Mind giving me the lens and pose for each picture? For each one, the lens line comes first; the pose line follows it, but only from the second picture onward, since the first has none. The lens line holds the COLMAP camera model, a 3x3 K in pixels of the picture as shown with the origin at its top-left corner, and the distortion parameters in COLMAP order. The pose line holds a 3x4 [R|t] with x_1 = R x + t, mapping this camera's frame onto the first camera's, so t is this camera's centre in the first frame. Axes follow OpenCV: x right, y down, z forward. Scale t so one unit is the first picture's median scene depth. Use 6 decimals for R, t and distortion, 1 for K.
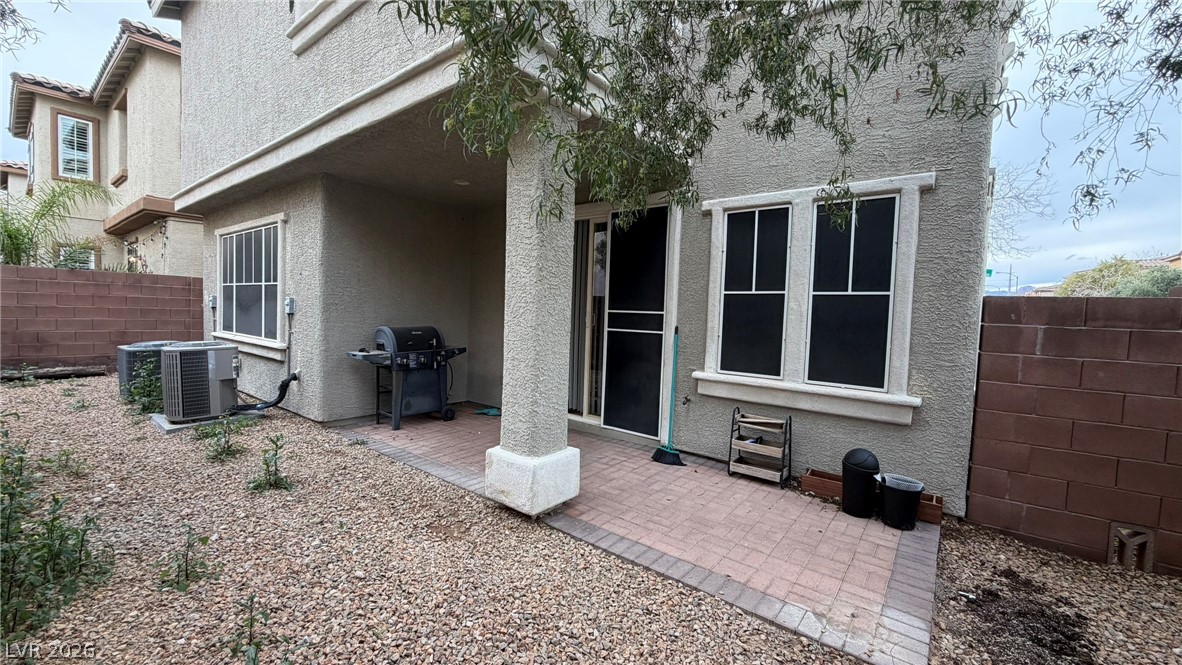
lens RADIAL K [[470.1, 0, 584.4], [0, 470.1, 331.0], [0, 0, 1]] dist [-0.000648, 0.000341]
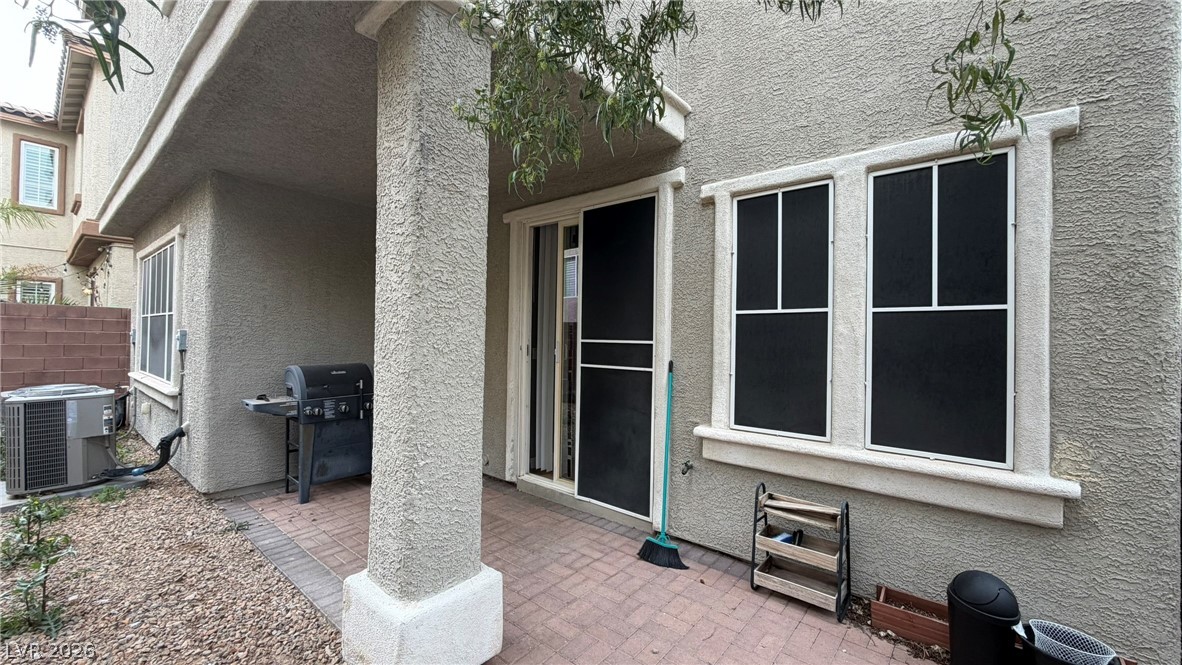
lens RADIAL K [[470.1, 0, 584.4], [0, 470.1, 331.0], [0, 0, 1]] dist [-0.000648, 0.000341]
pose [[0.999419, -0.017341, -0.029355, 0.092276], [0.015644, 0.998247, -0.057089, -0.017880], [0.030293, 0.056596, 0.997937, 0.298818]]
